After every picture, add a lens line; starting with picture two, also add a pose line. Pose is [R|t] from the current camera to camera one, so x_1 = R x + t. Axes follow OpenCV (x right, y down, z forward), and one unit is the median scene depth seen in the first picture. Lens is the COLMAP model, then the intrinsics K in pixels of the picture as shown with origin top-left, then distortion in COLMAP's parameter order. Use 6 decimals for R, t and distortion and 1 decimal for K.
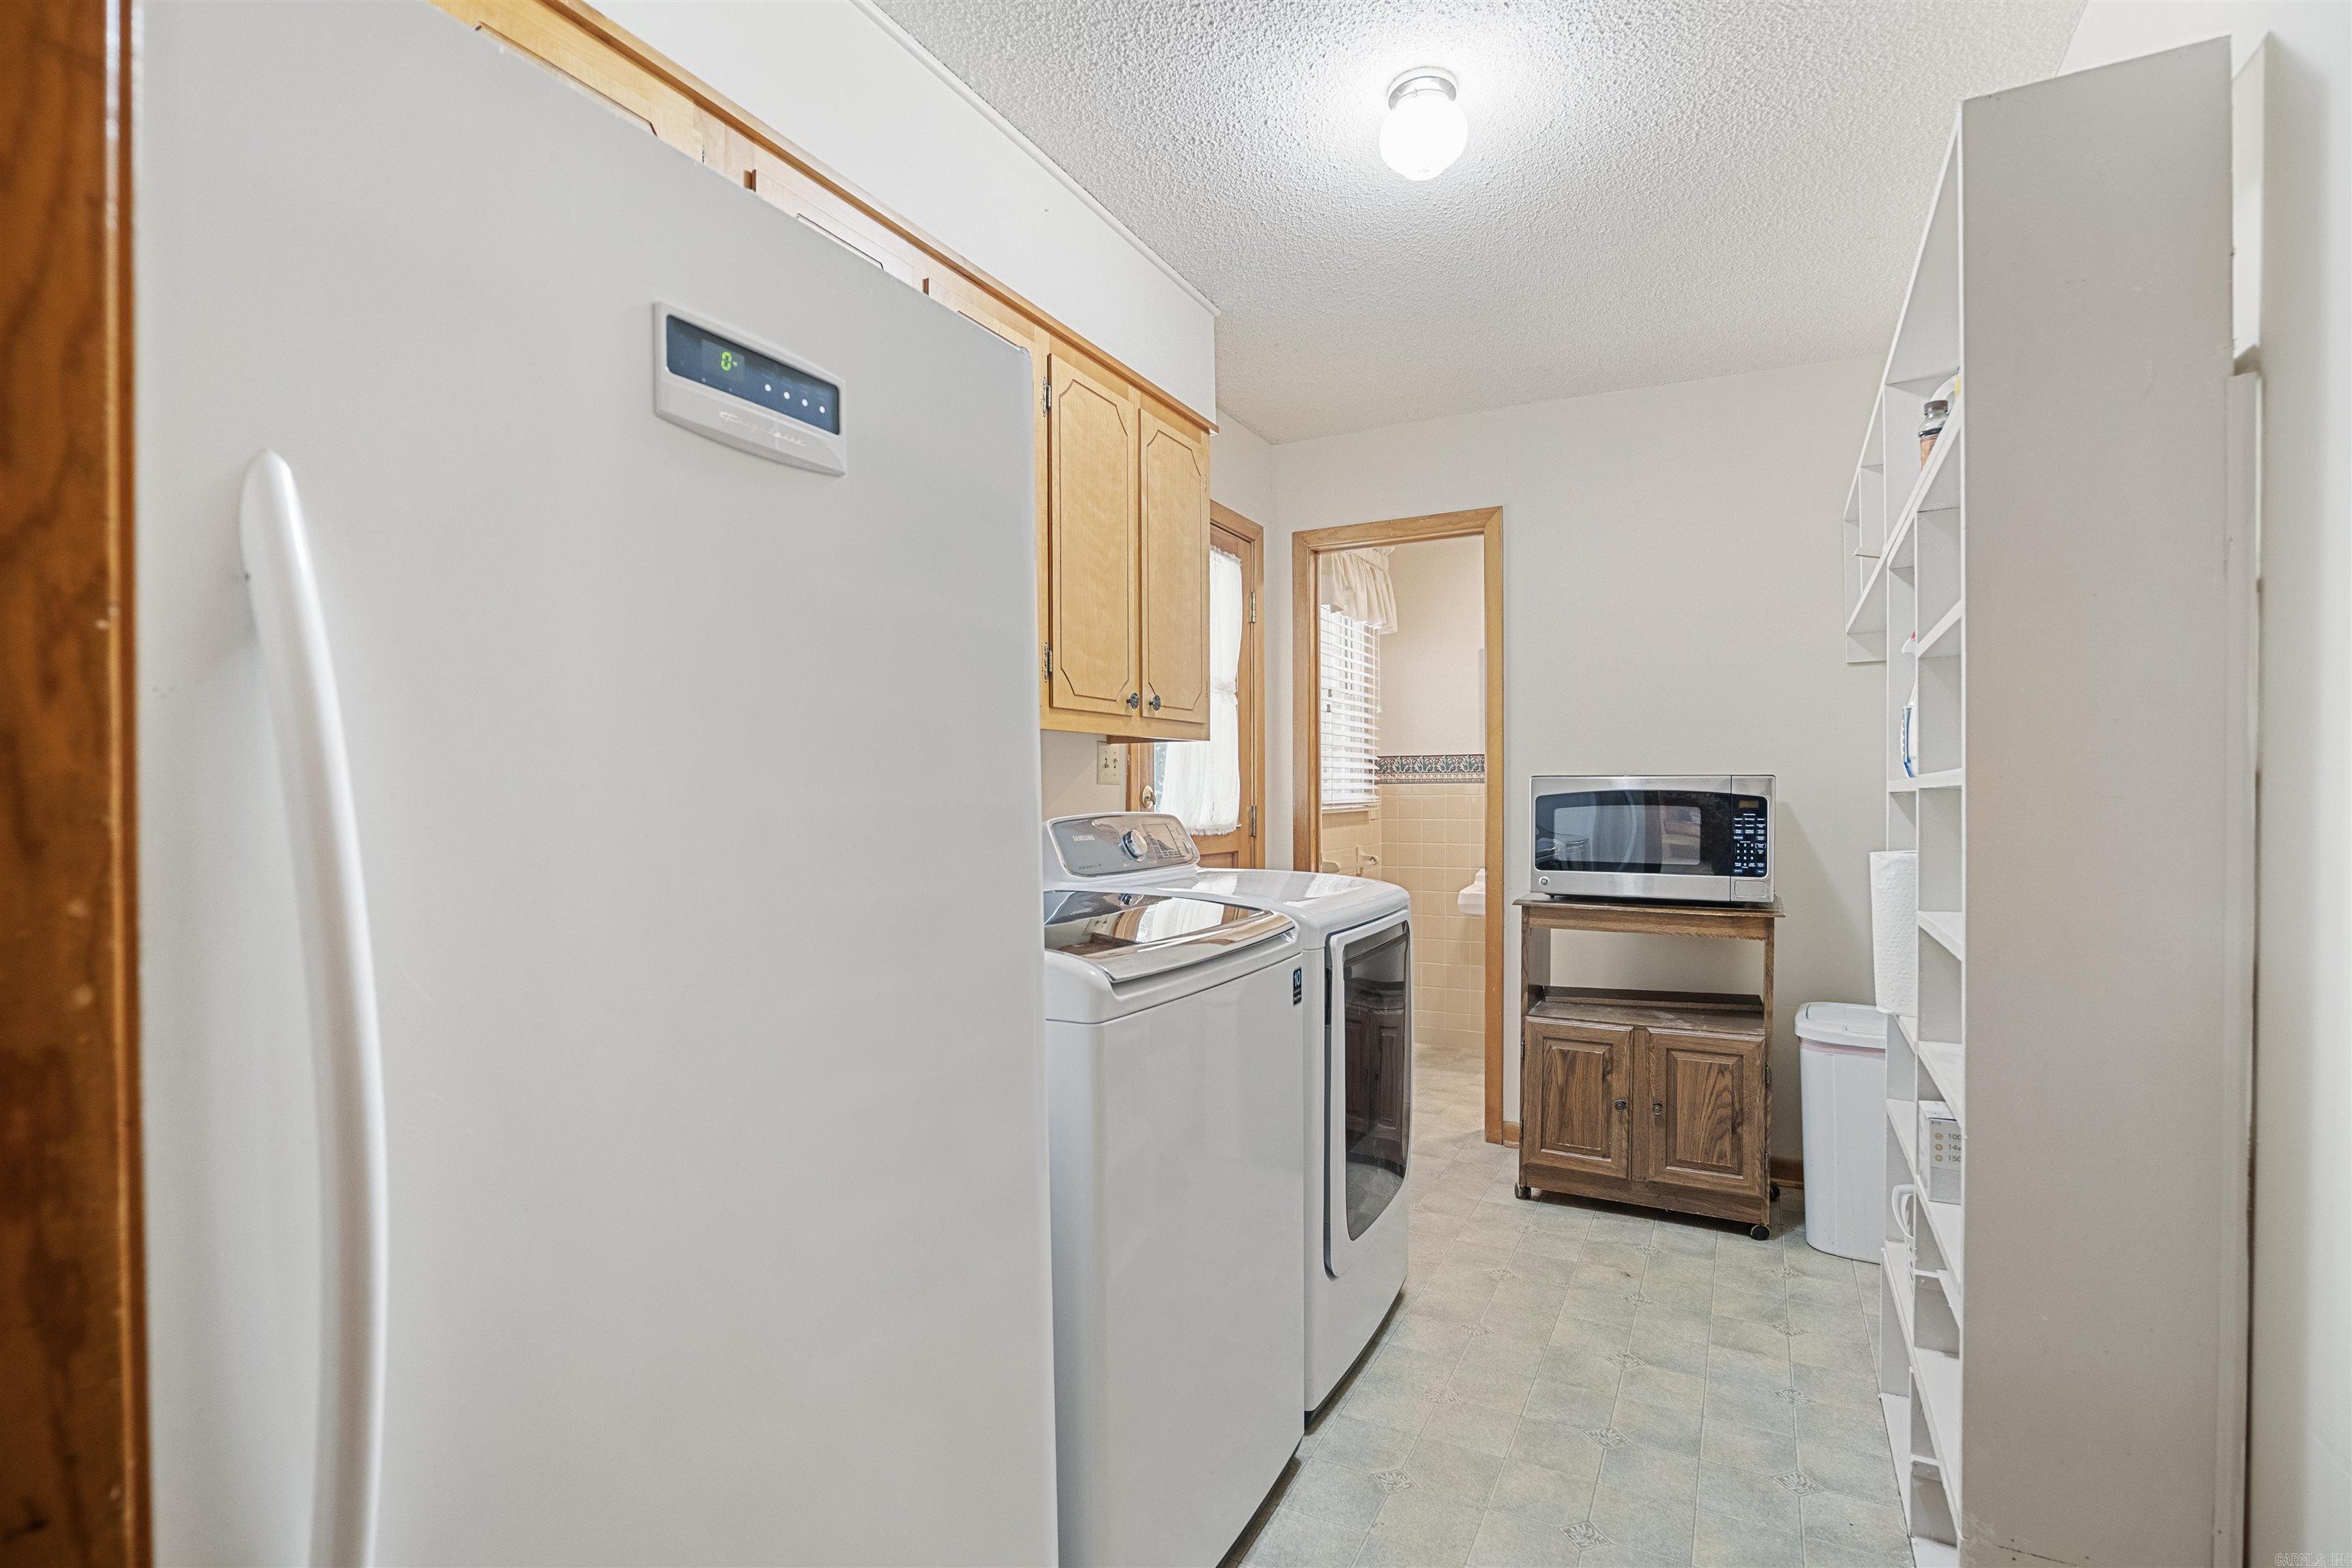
lens RADIAL K [[1104.2, 0, 1175.7], [0, 1104.2, 787.2], [0, 0, 1]] dist [-0.024757, 0.008171]
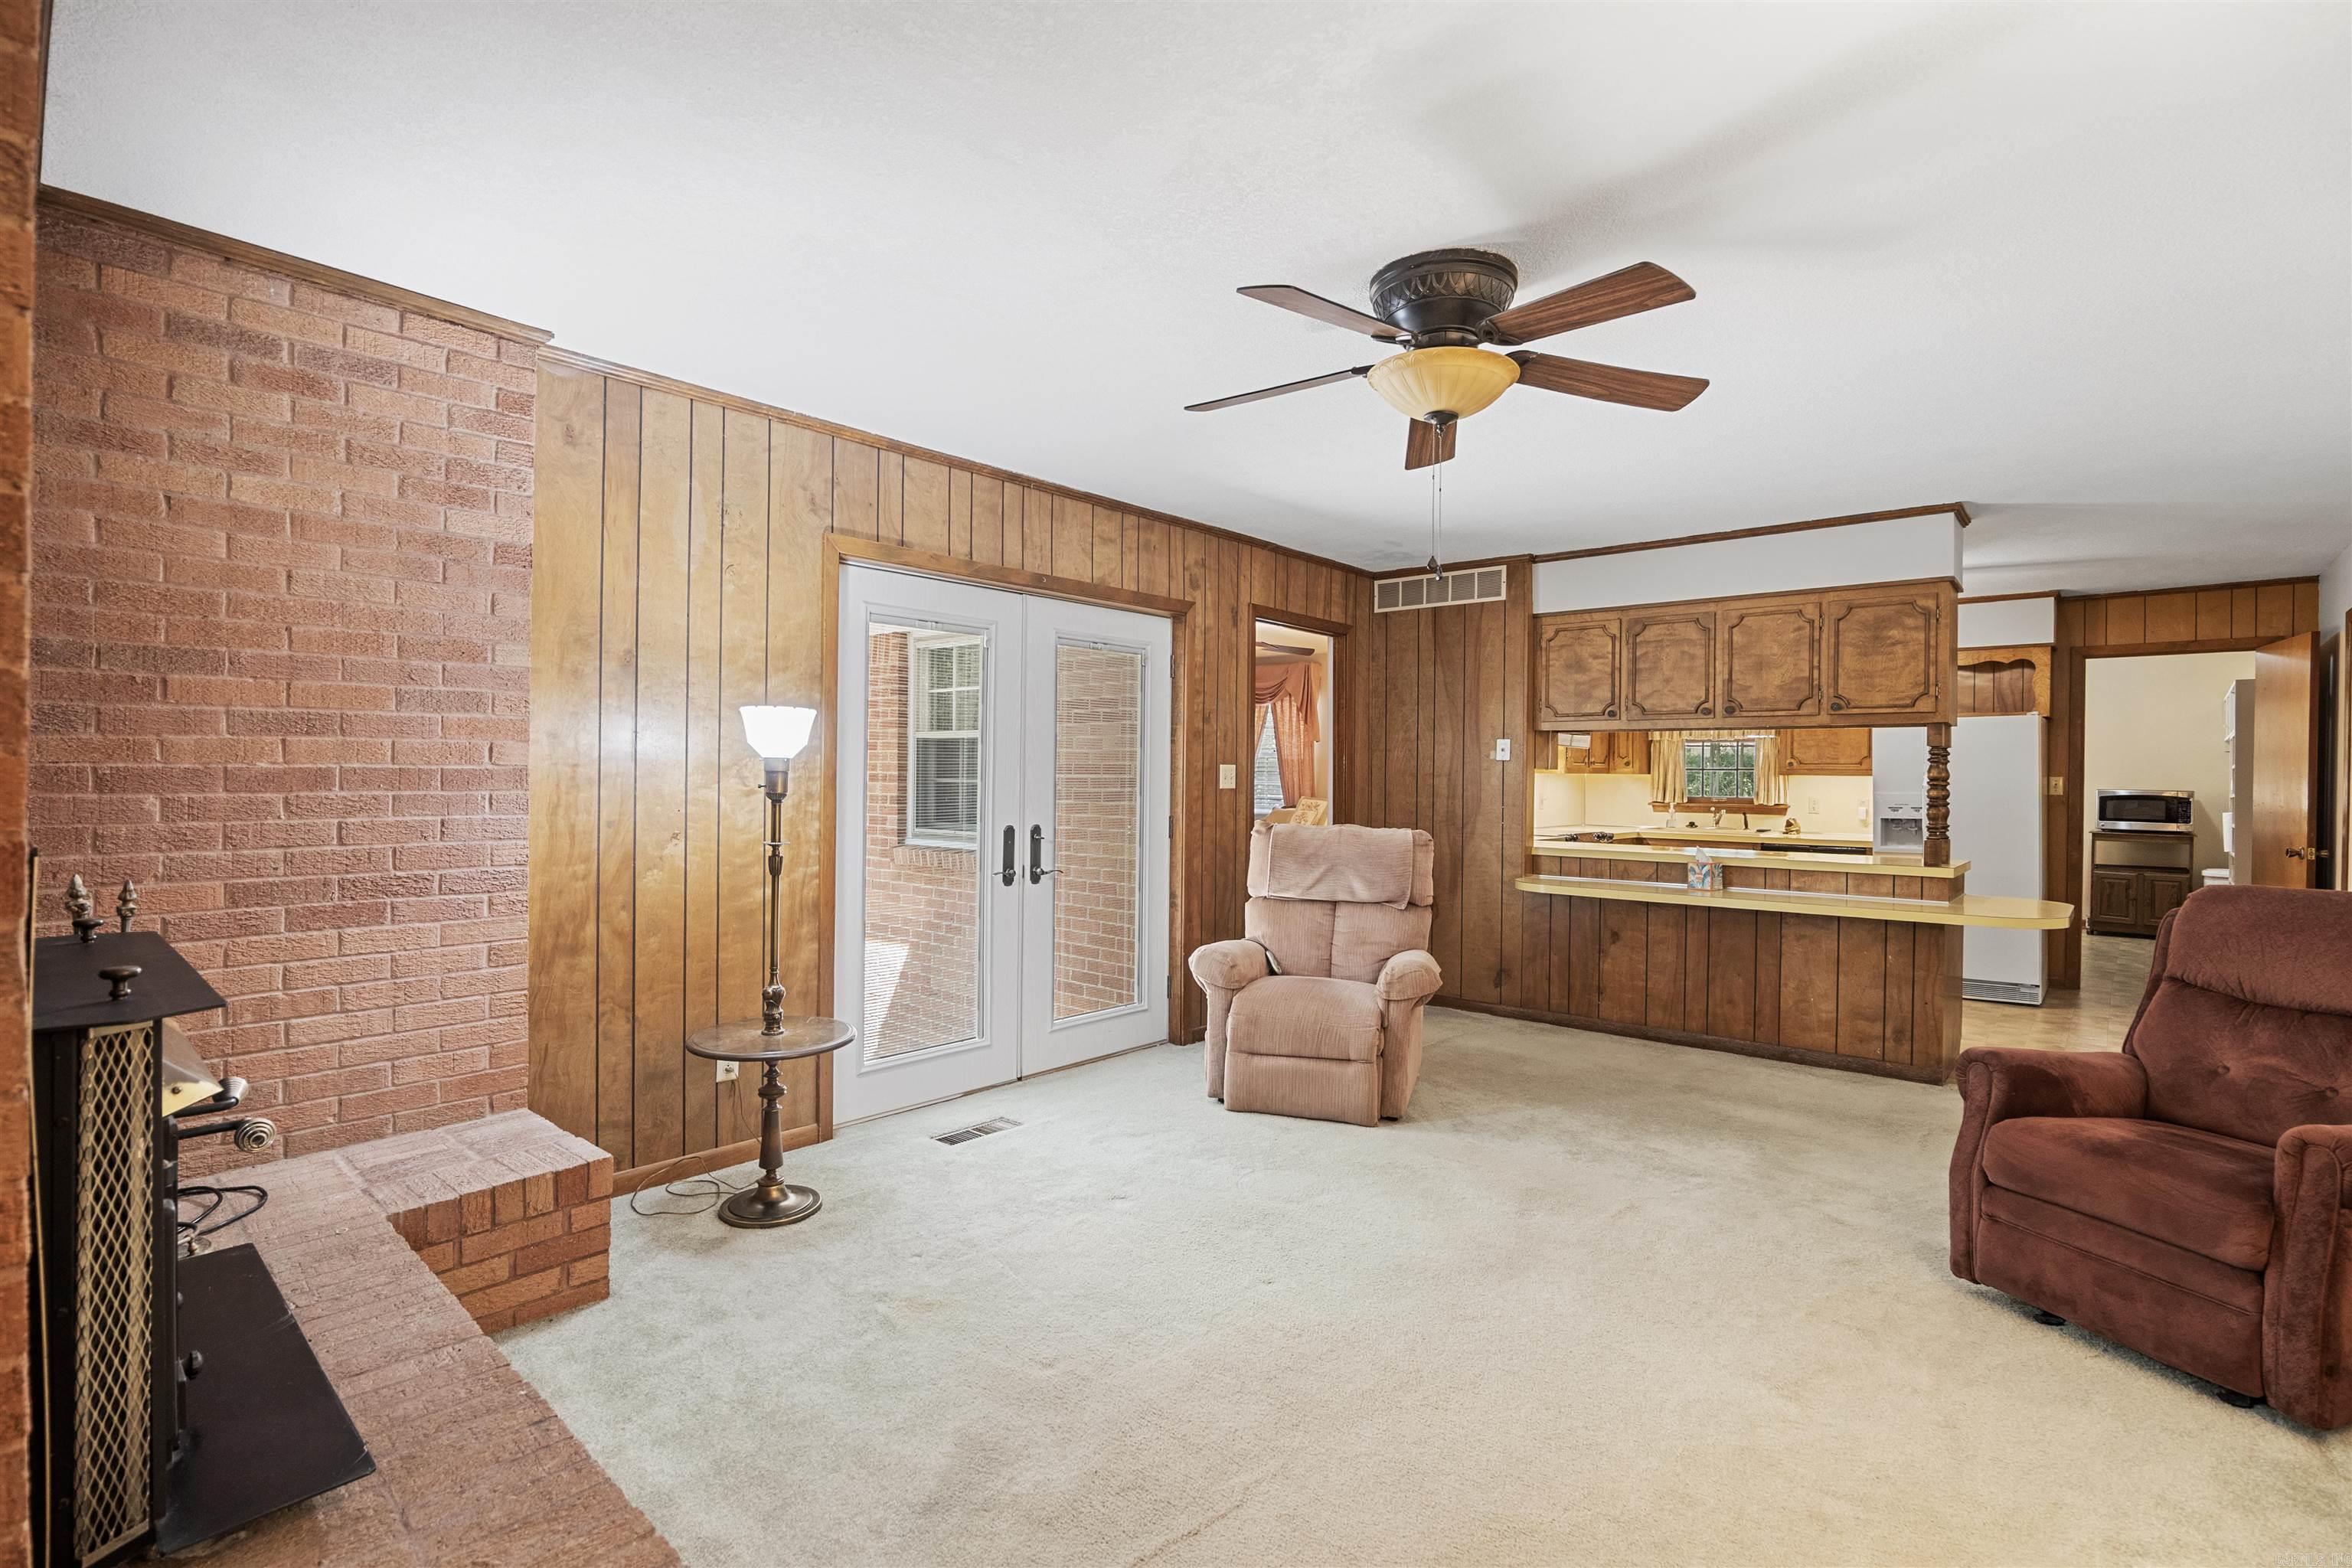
lens RADIAL K [[1104.2, 0, 1189.5], [0, 1104.2, 771.2], [0, 0, 1]] dist [-0.024757, 0.008171]
pose [[0.967205, 0.011395, -0.253740, -1.324431], [-0.013520, 0.999887, -0.006635, -0.007557], [0.253636, 0.009848, 0.967250, -2.511310]]
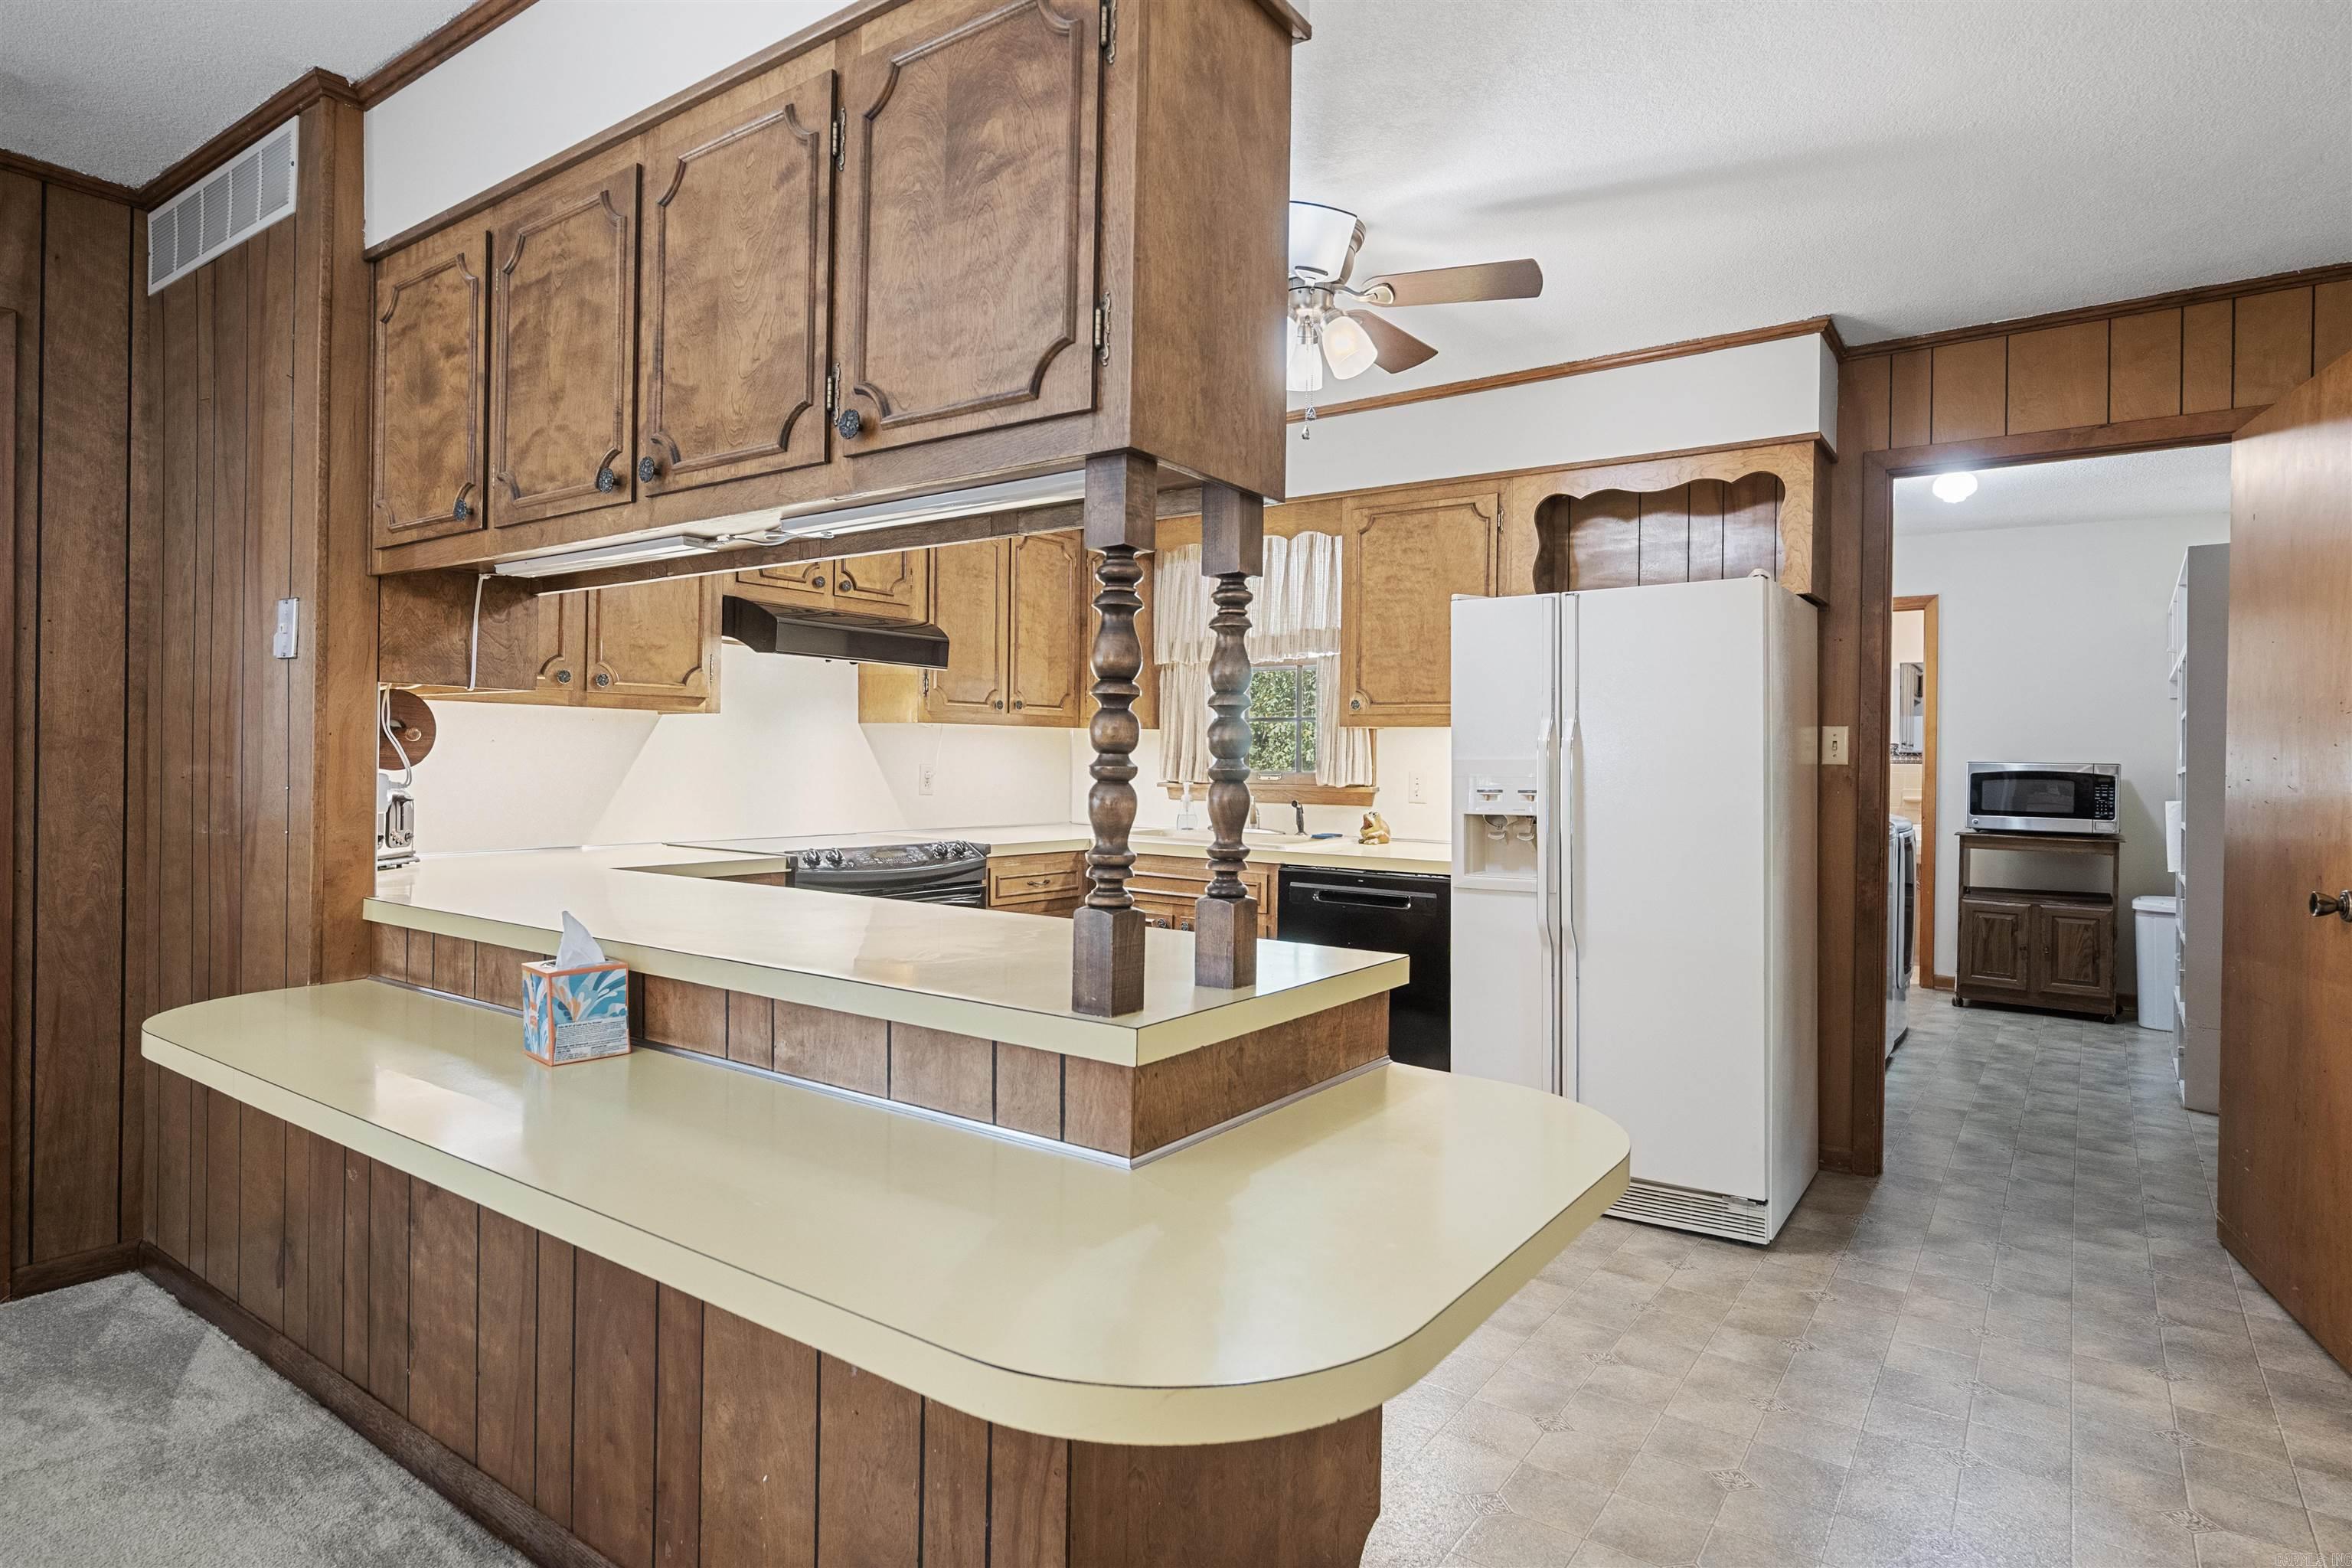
lens RADIAL K [[1283.5, 0, 1177.6], [0, 1283.5, 749.9], [0, 0, 1]] dist [0.003996, 0.003271]
pose [[0.988216, 0.012946, -0.152516, -0.623453], [-0.014724, 0.999836, -0.010536, 0.010142], [0.152354, 0.012658, 0.988245, -1.250692]]
